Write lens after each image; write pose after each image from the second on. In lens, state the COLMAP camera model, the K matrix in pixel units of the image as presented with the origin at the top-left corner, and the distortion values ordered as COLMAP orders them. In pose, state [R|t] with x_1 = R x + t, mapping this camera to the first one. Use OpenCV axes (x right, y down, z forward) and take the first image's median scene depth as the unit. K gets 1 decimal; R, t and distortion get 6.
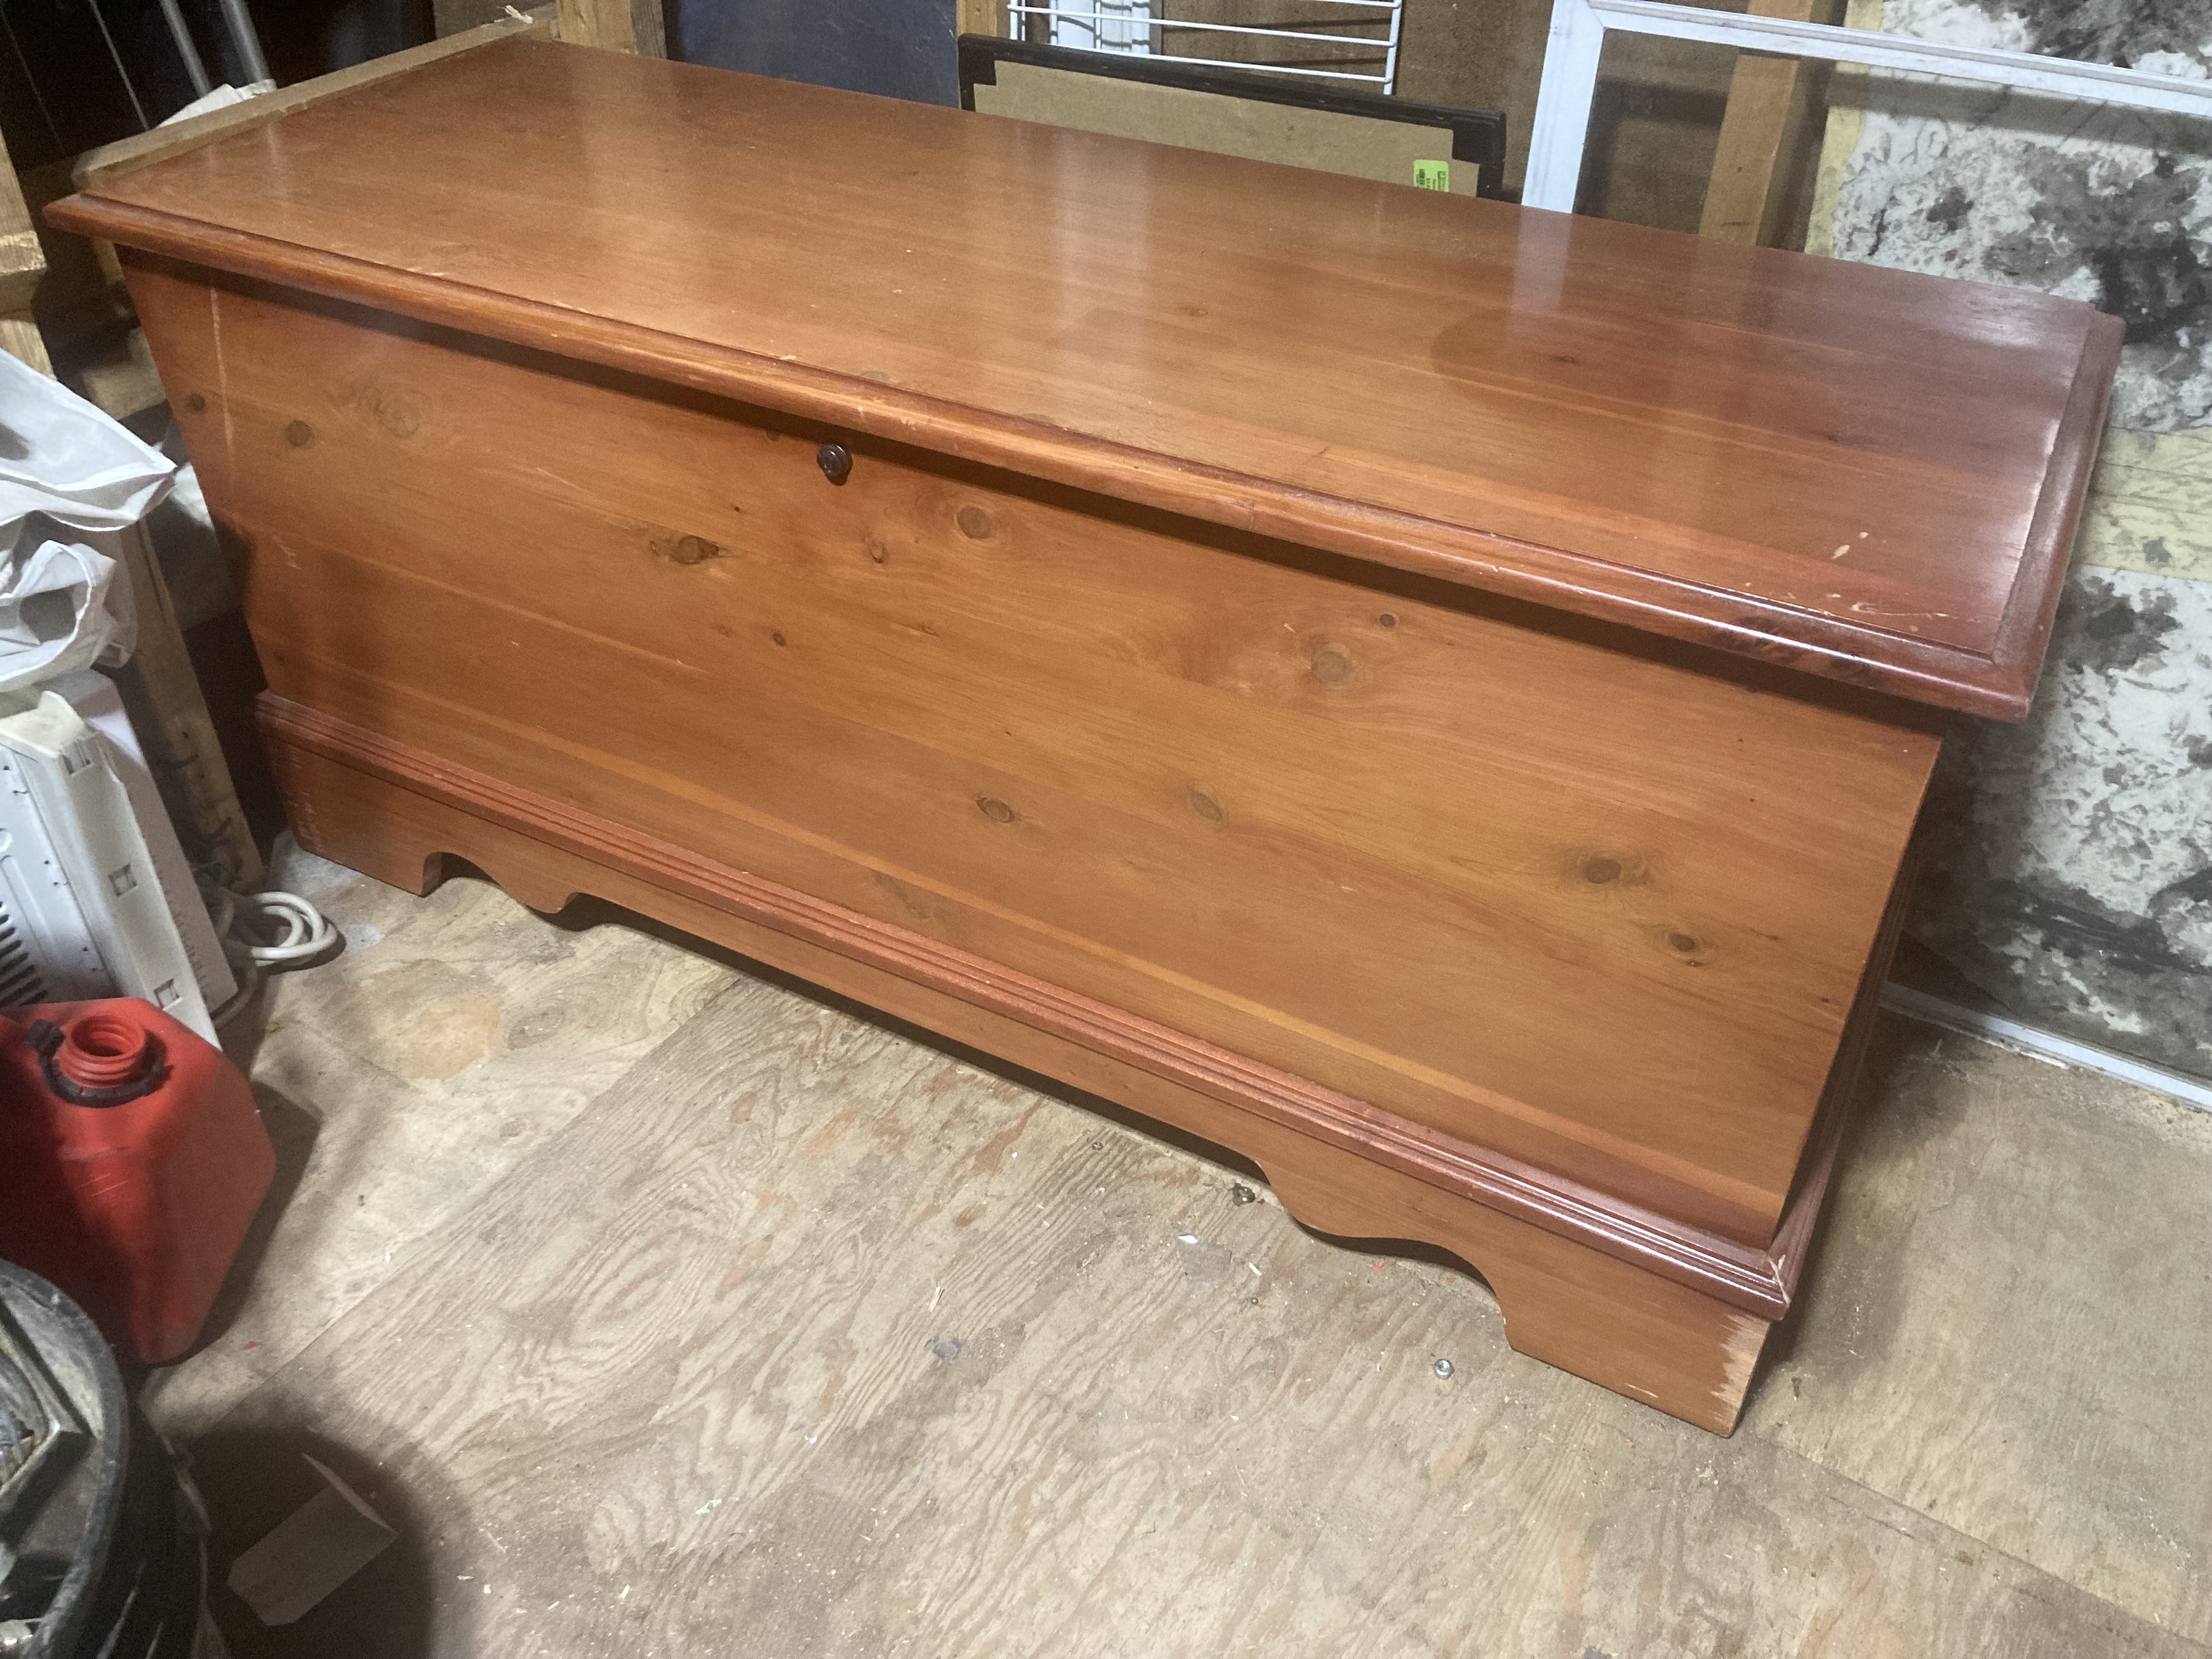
lens RADIAL K [[1784.0, 0, 1092.8], [0, 1784.0, 829.4], [0, 0, 1]] dist [0.039171, -0.036789]
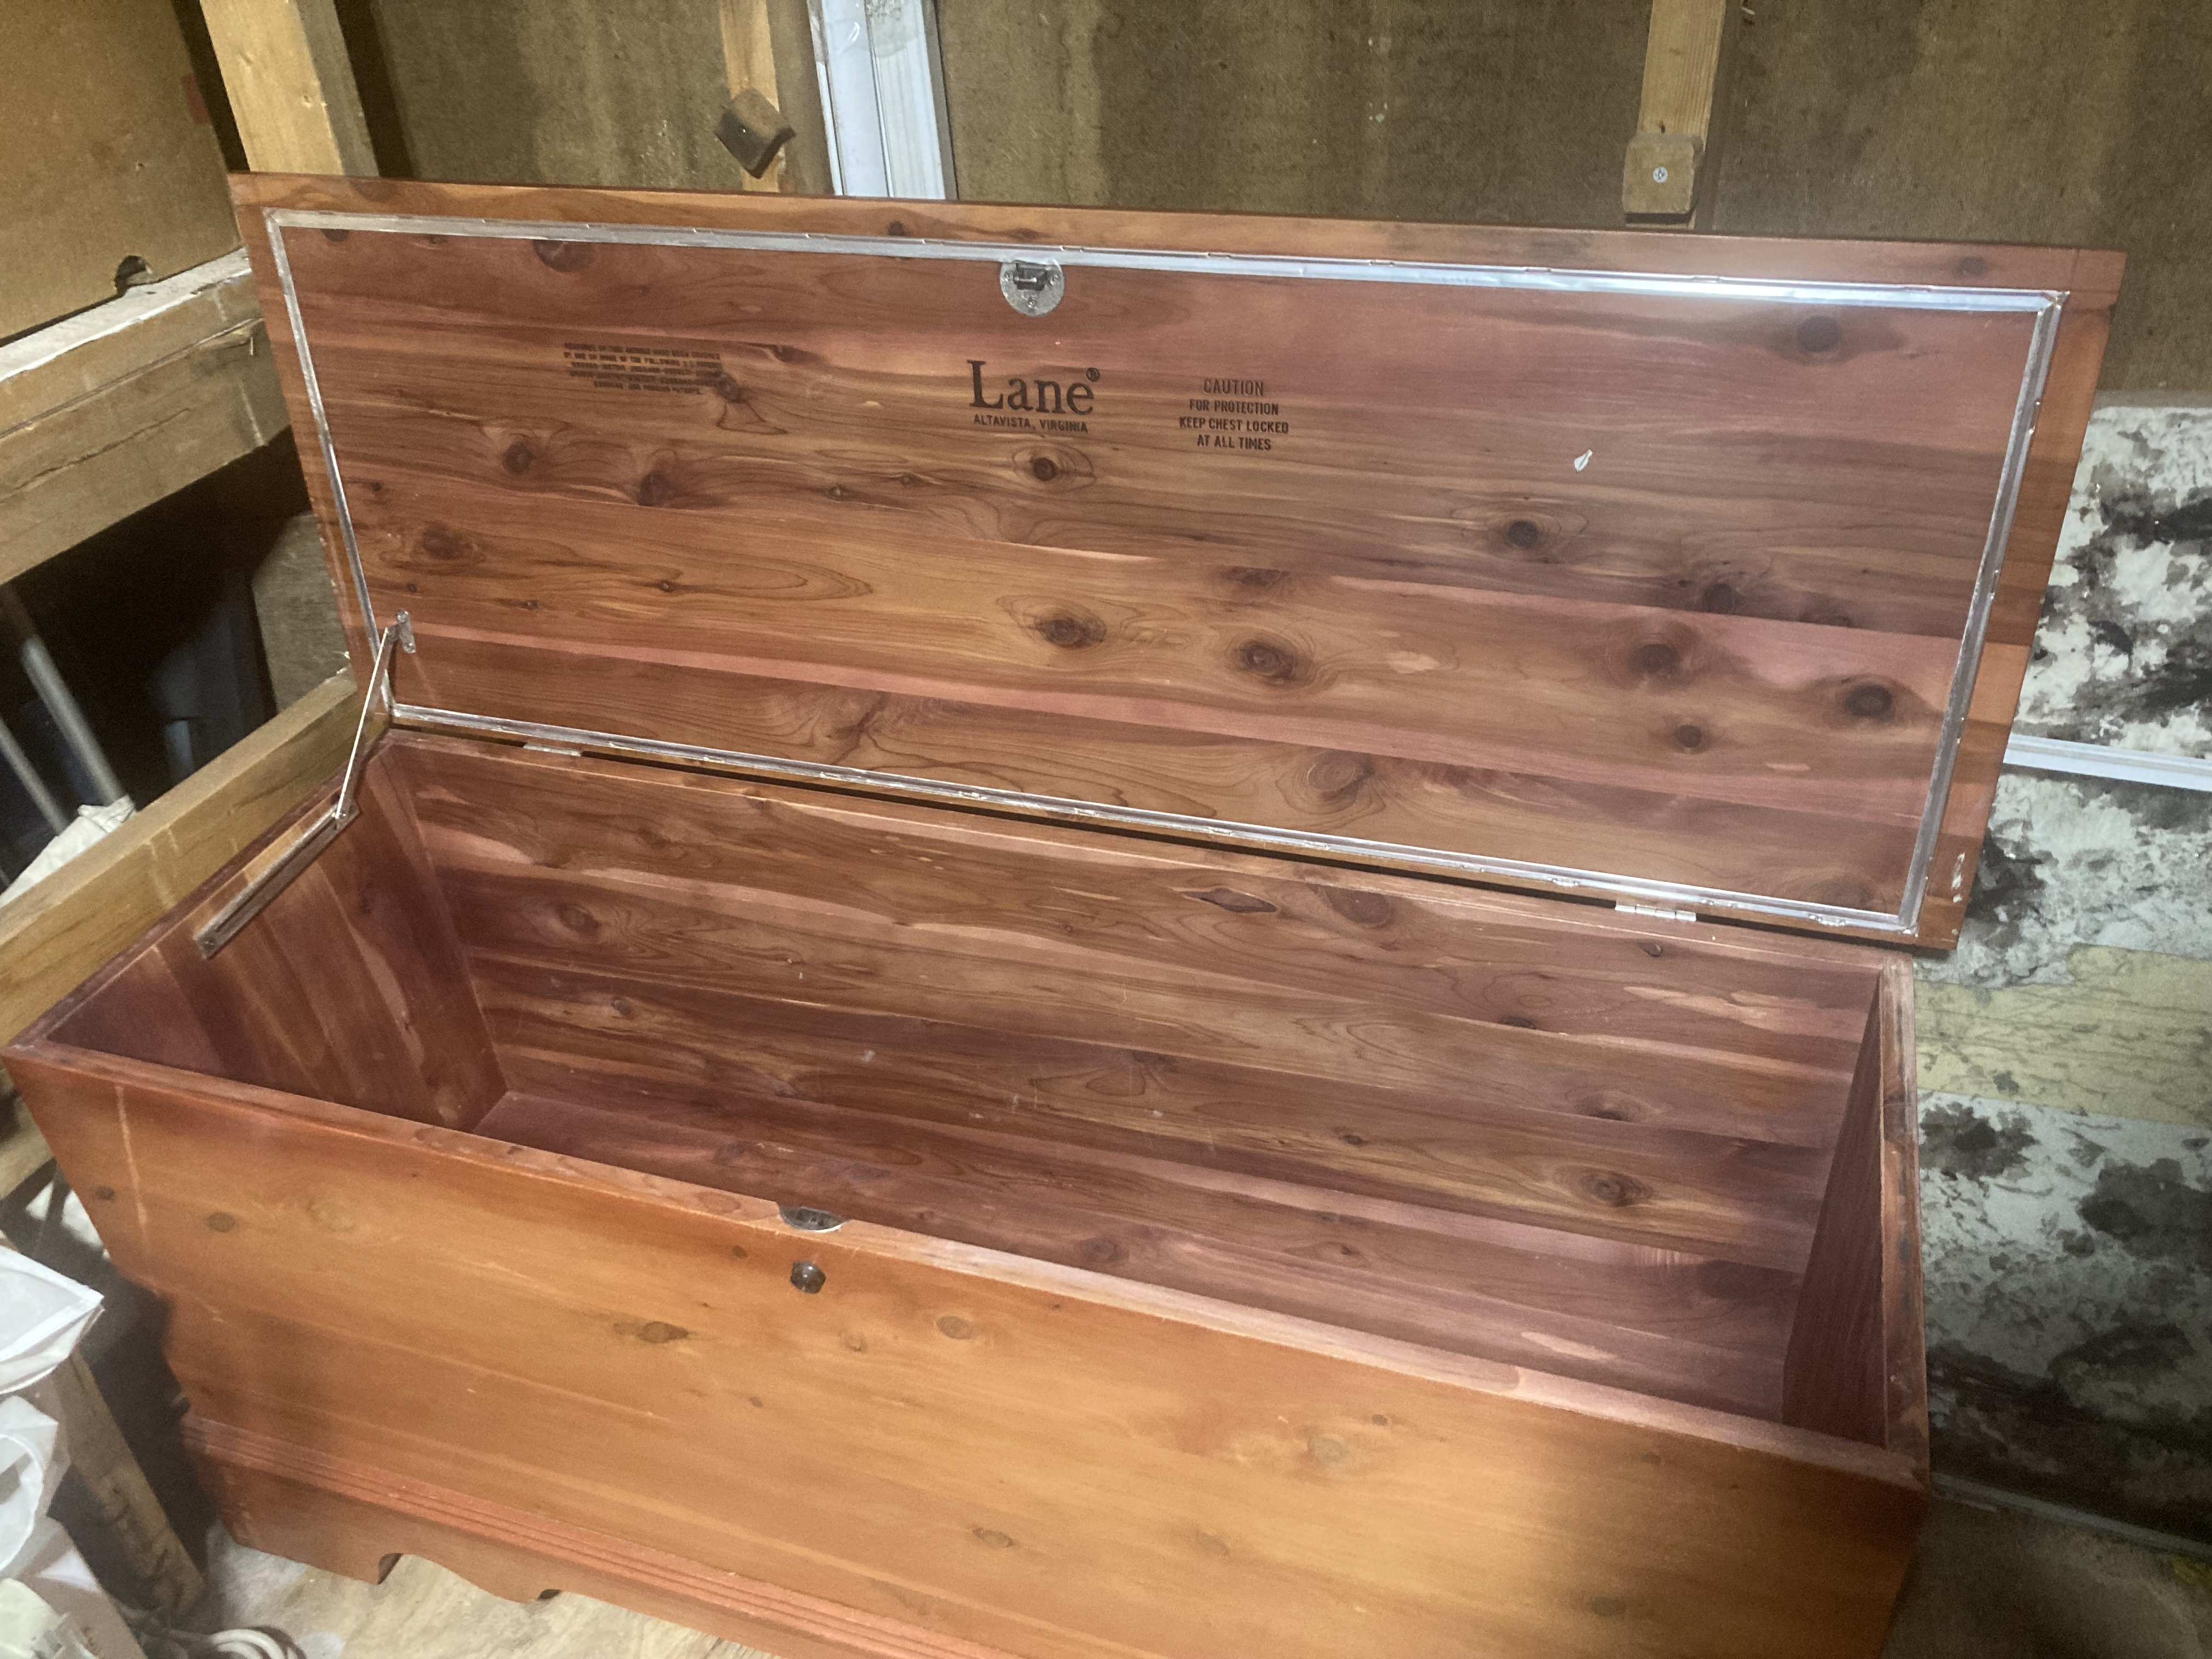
lens RADIAL K [[1775.3, 0, 1104.0], [0, 1775.3, 851.1], [0, 0, 1]] dist [0.027385, -0.010449]
pose [[0.984643, -0.139388, 0.105114, -0.042601], [0.145625, 0.987856, -0.054167, -0.310560], [-0.096288, 0.068643, 0.992984, -0.033489]]
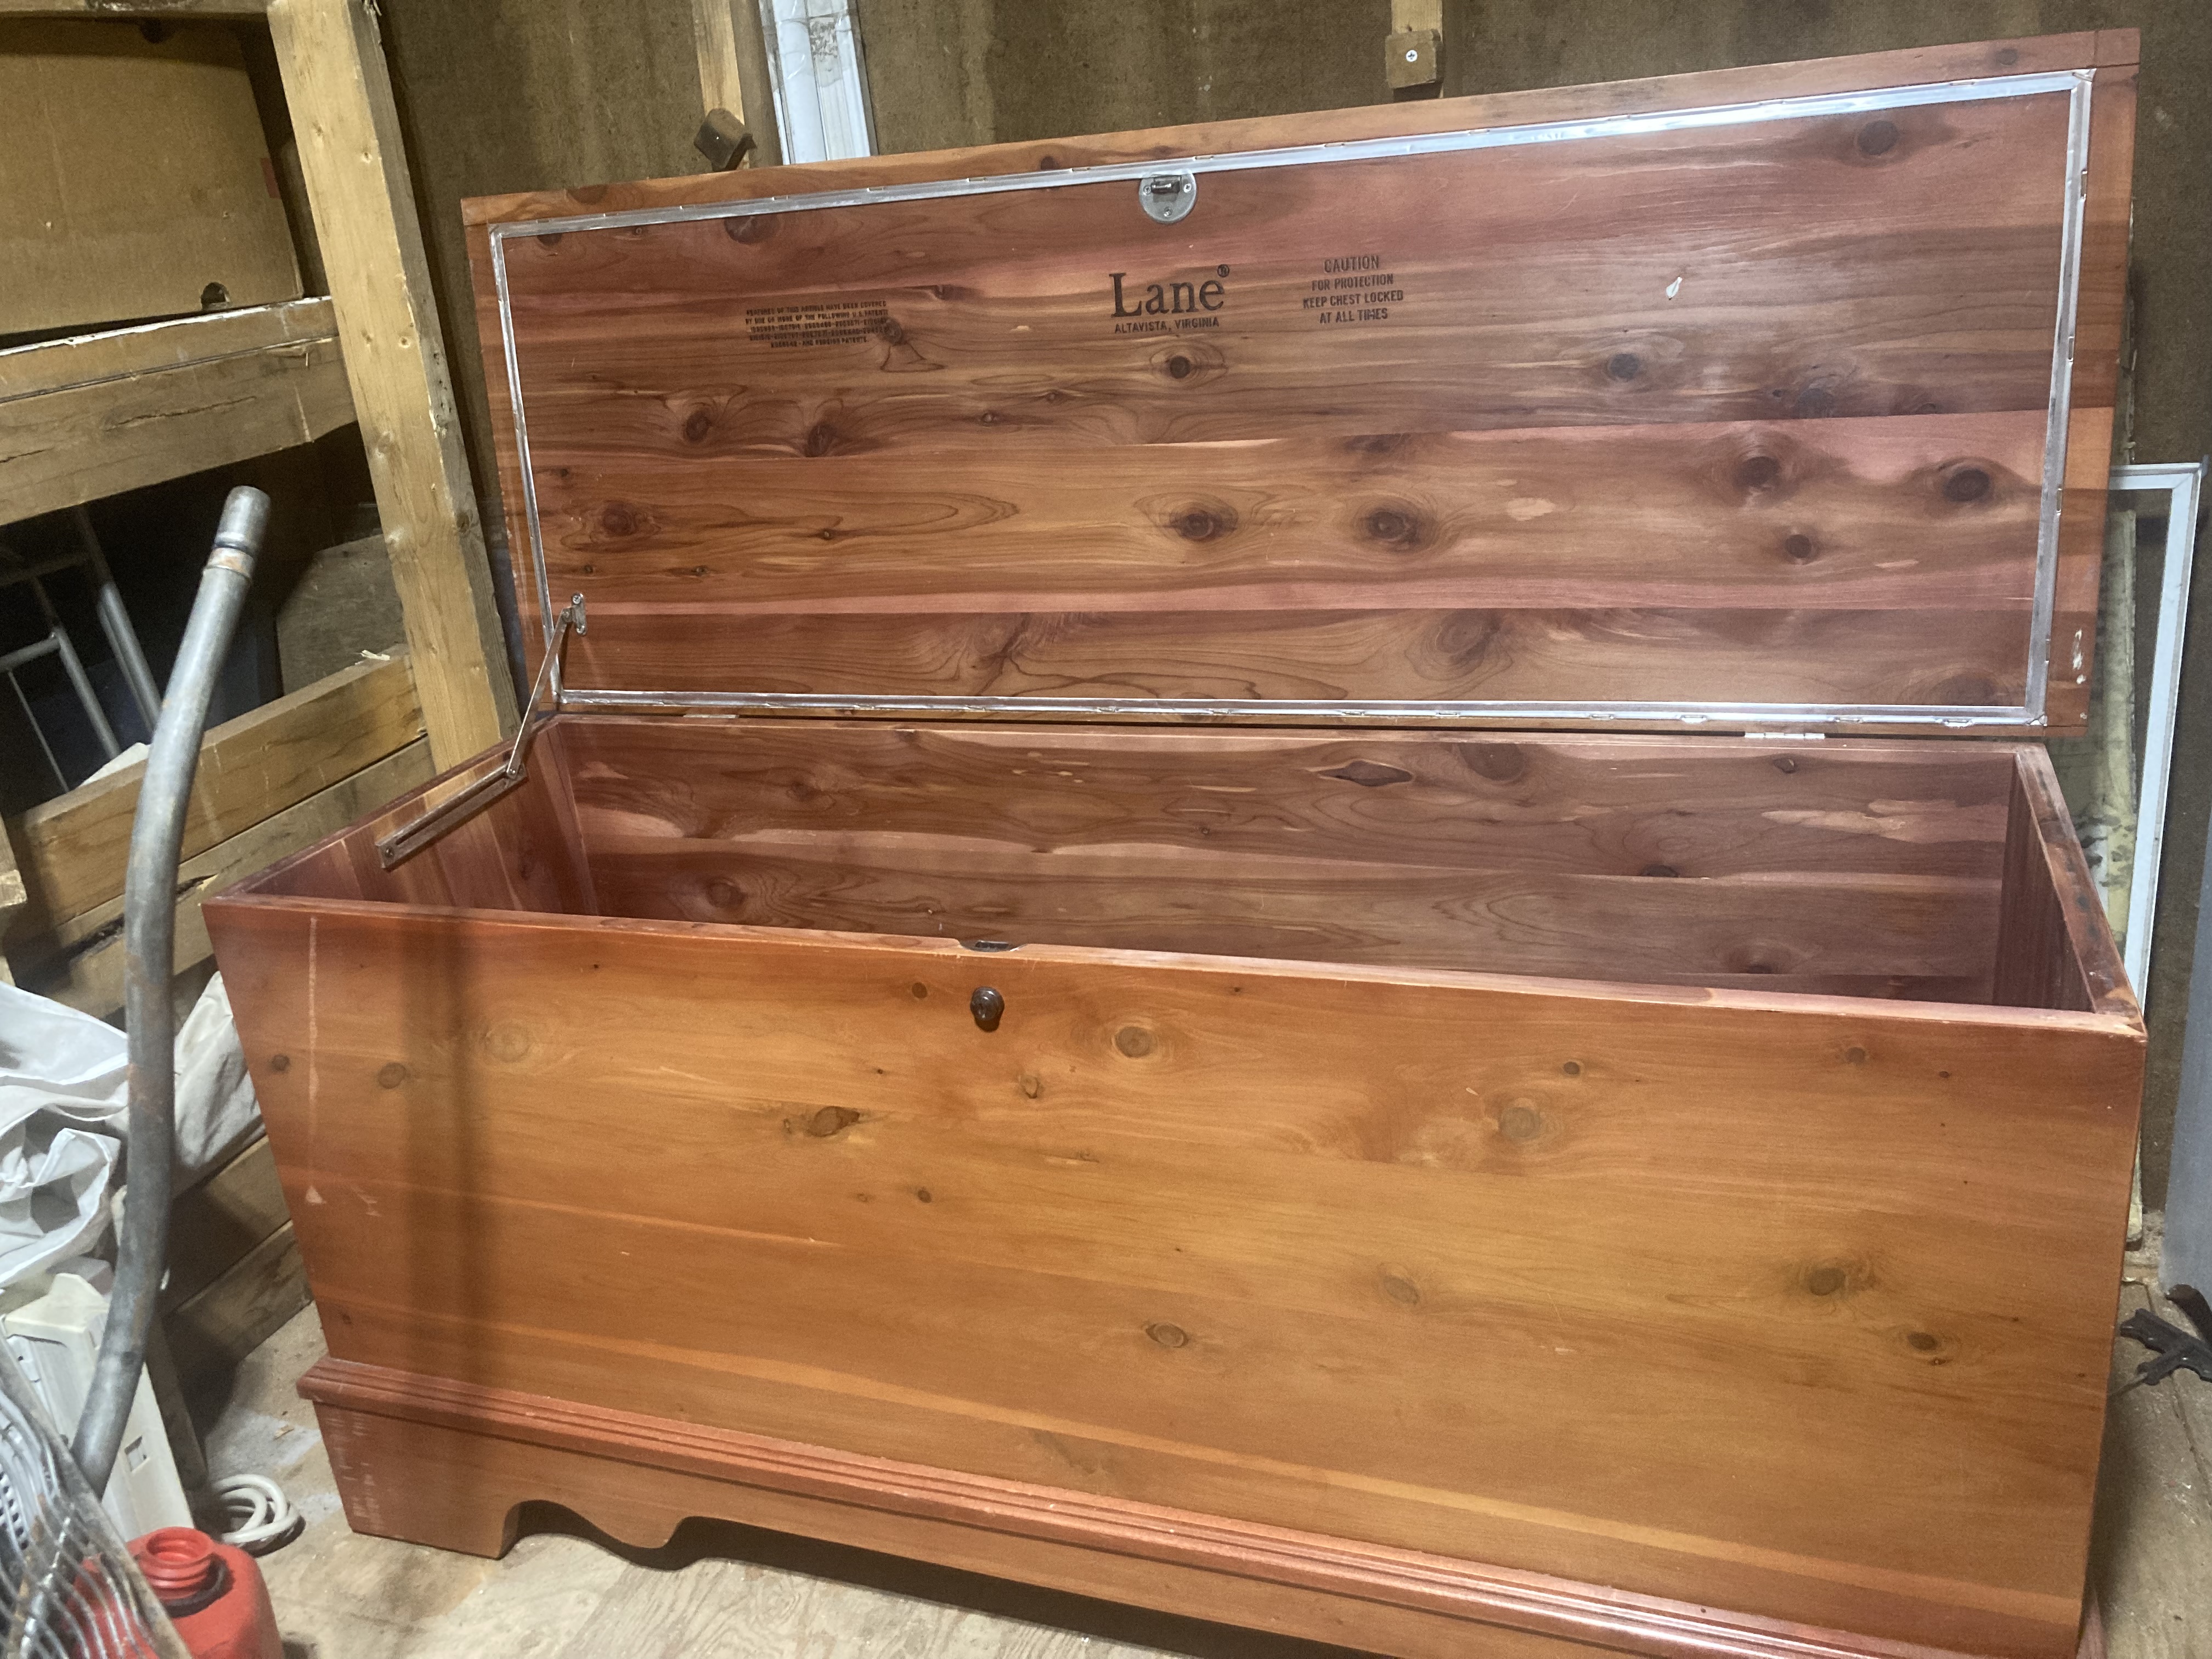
lens RADIAL K [[1784.0, 0, 1092.8], [0, 1784.0, 829.4], [0, 0, 1]] dist [0.039171, -0.036789]
pose [[0.984858, -0.136455, 0.106933, -0.152463], [0.163018, 0.938816, -0.303396, 0.018421], [-0.058990, 0.316234, 0.946845, -0.012912]]
